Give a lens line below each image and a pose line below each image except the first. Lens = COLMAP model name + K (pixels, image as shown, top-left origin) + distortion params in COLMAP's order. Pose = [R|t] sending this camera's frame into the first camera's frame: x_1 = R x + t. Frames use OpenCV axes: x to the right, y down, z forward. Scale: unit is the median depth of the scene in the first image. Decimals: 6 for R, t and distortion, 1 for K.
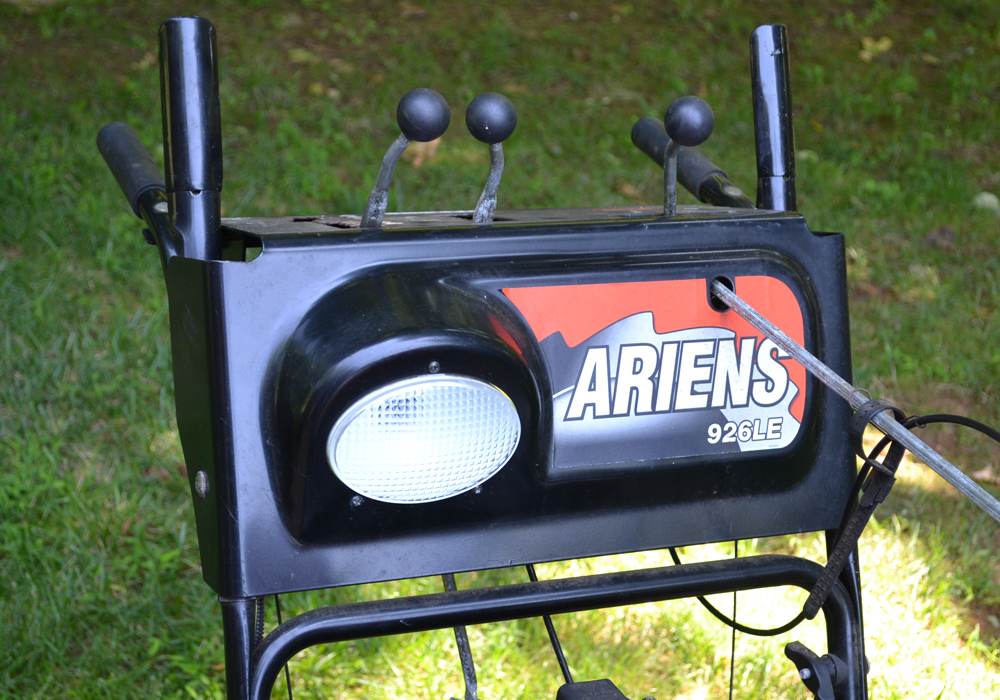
lens RADIAL K [[2014.9, 0, 528.1], [0, 2014.9, 350.2], [0, 0, 1]] dist [0.045152, 0.162613]
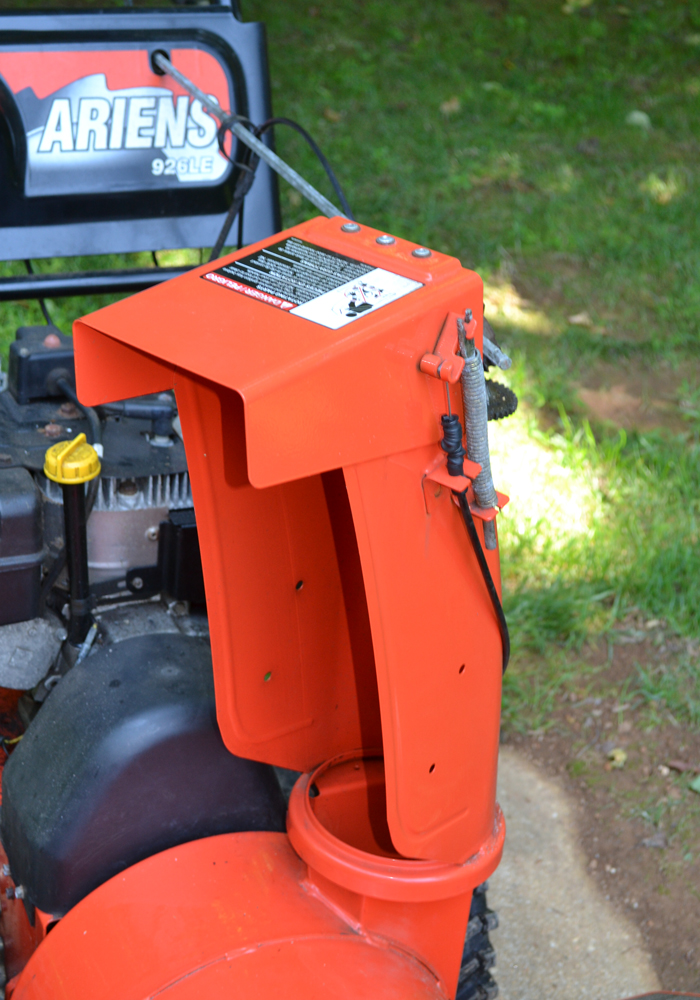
lens RADIAL K [[1800.8, 0, 351.3], [0, 1800.8, 553.9], [0, 0, 1]] dist [0.010609, -0.080474]
pose [[0.999534, -0.020297, -0.022816, 0.245066], [0.022825, 0.992911, 0.116652, 0.161764], [0.020286, -0.117119, 0.992911, -0.240165]]
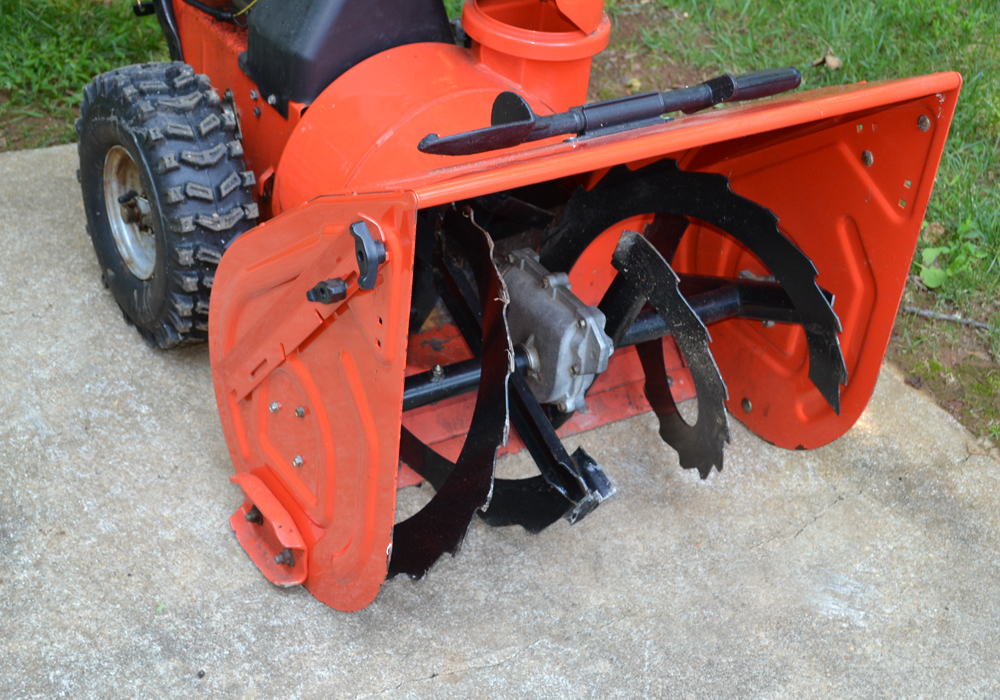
lens RADIAL K [[1738.0, 0, 545.7], [0, 1738.0, 349.7], [0, 0, 1]] dist [-0.008895, 0.041842]
pose [[0.985832, -0.104659, 0.131077, 0.039442], [0.072985, 0.971254, 0.226579, 0.365146], [-0.151023, -0.213802, 0.965132, -0.684952]]
